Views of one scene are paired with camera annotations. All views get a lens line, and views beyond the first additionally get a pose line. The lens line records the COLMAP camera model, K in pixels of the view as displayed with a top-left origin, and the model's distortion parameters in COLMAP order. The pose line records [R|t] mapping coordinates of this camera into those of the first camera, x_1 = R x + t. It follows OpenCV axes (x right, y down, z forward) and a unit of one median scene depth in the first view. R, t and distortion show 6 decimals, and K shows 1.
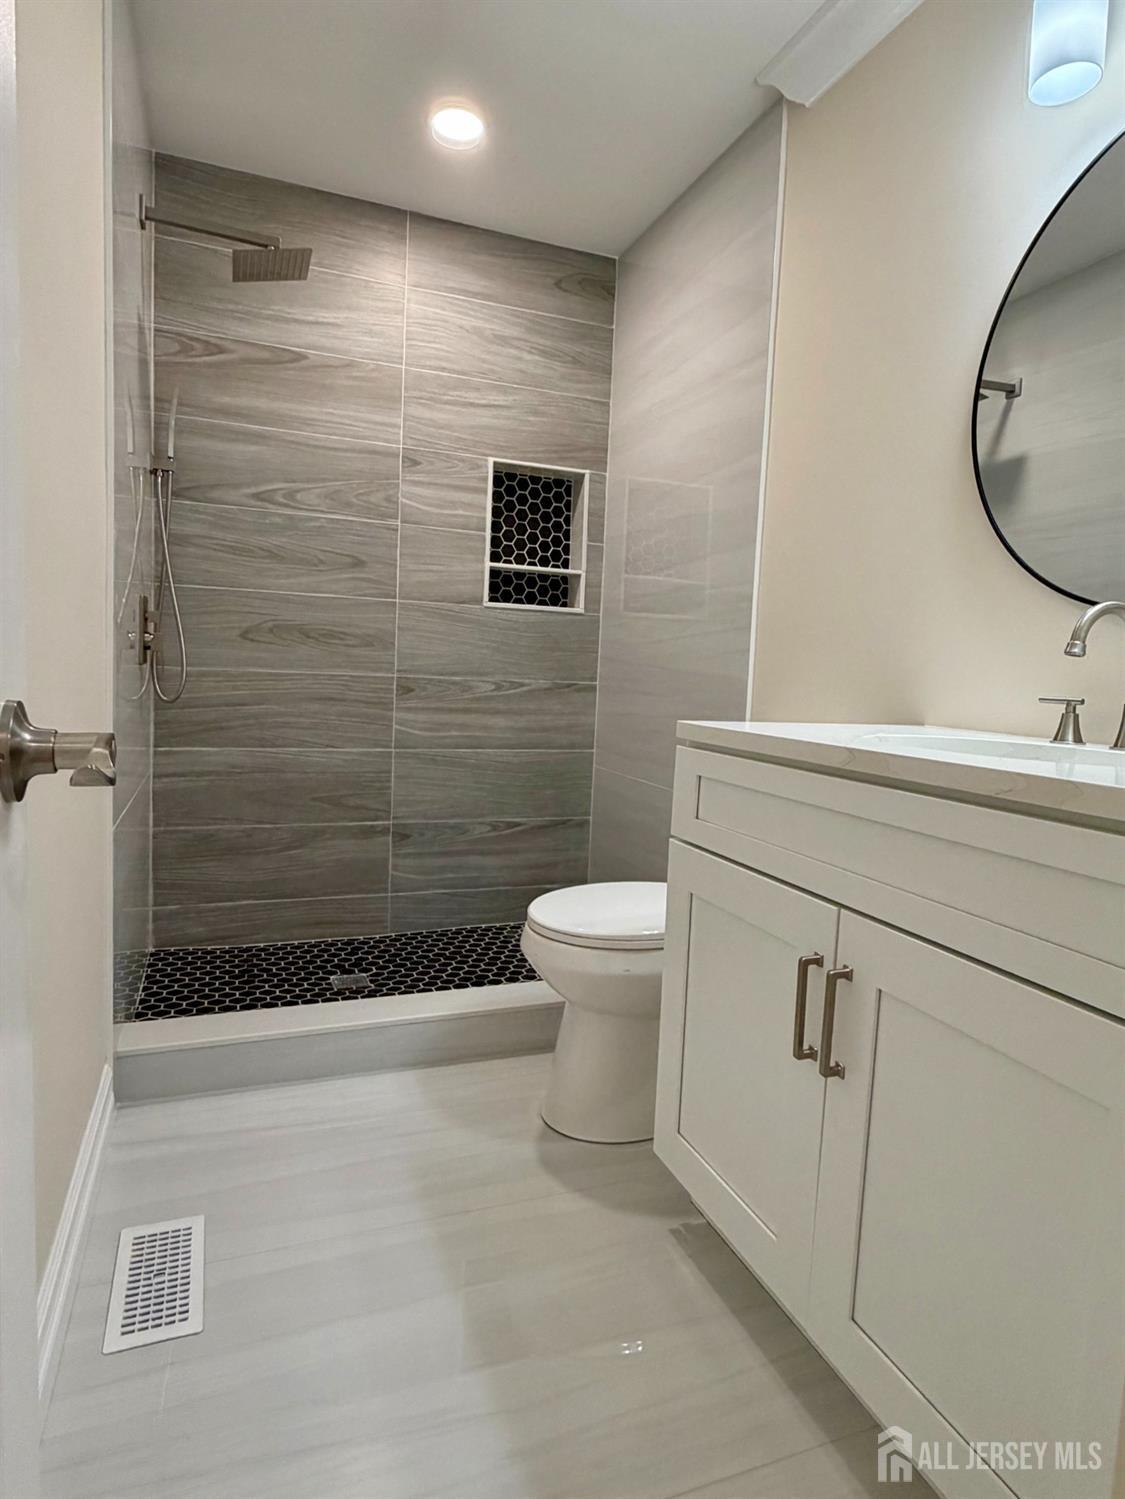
lens RADIAL K [[842.5, 0, 561.3], [0, 842.5, 739.7], [0, 0, 1]] dist [-0.002783, -0.002542]
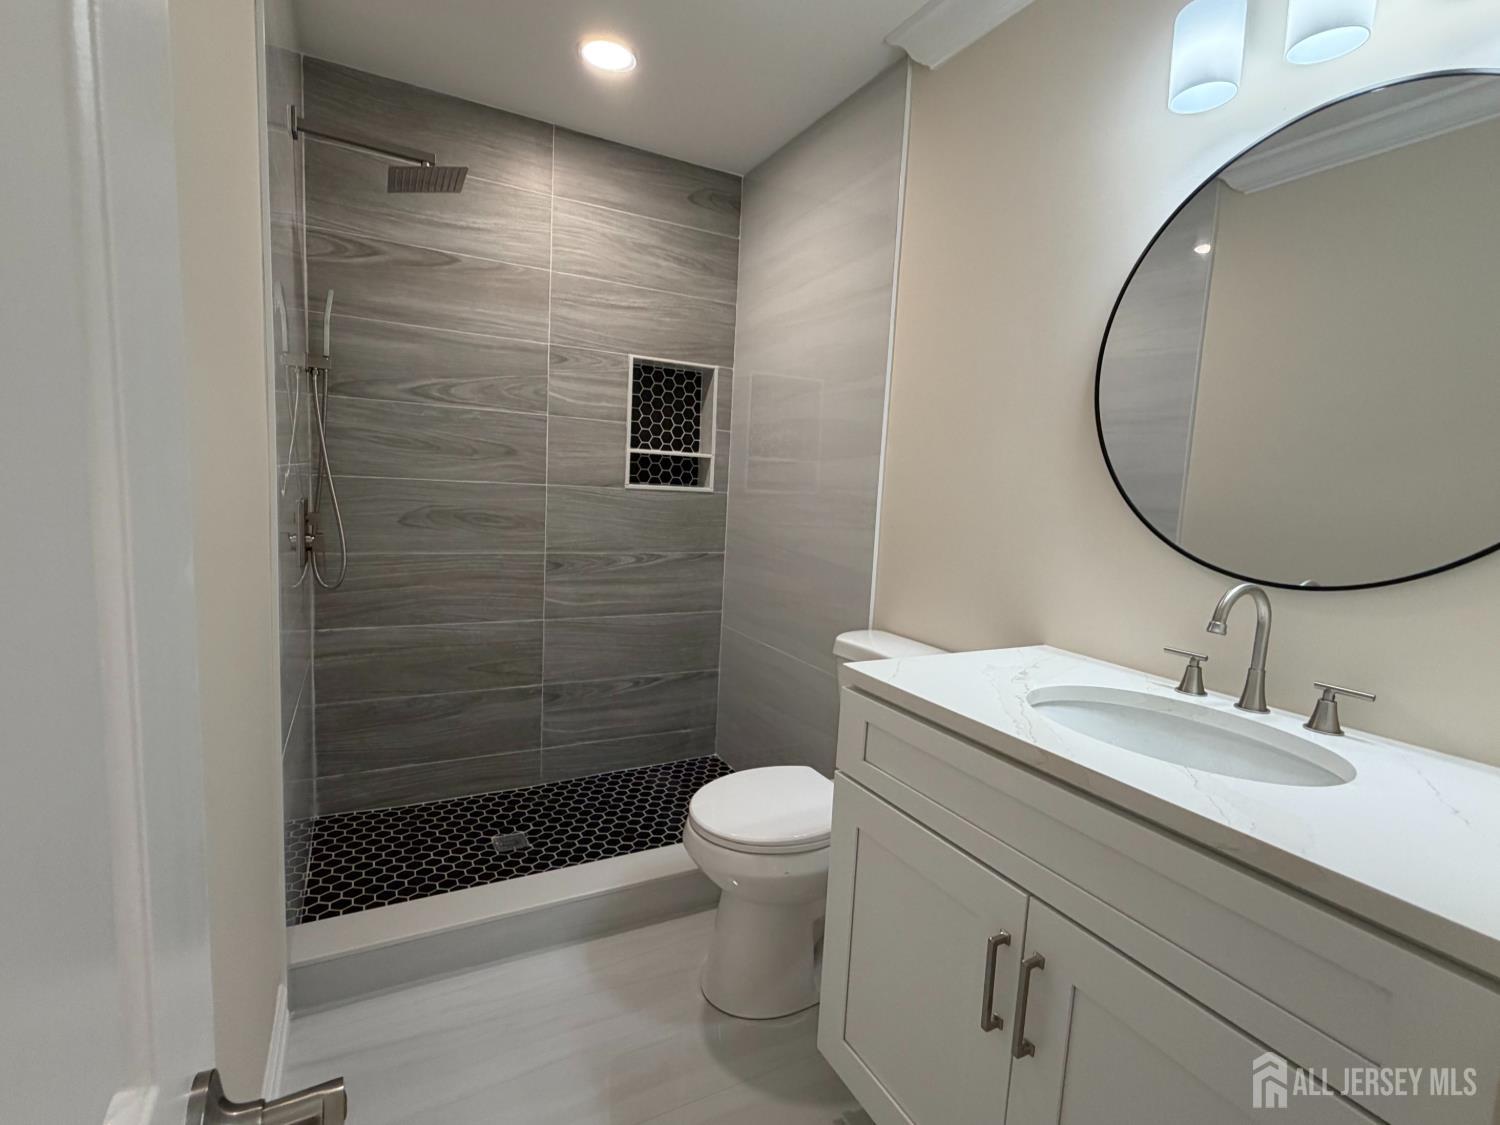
lens RADIAL K [[702.2, 0, 743.7], [0, 702.2, 564.2], [0, 0, 1]] dist [-0.003097, 0.001795]
pose [[0.993451, -0.007303, 0.114024, -0.048854], [0.003999, 0.999566, 0.029173, -0.095650], [-0.114187, -0.028526, 0.993050, 0.066725]]
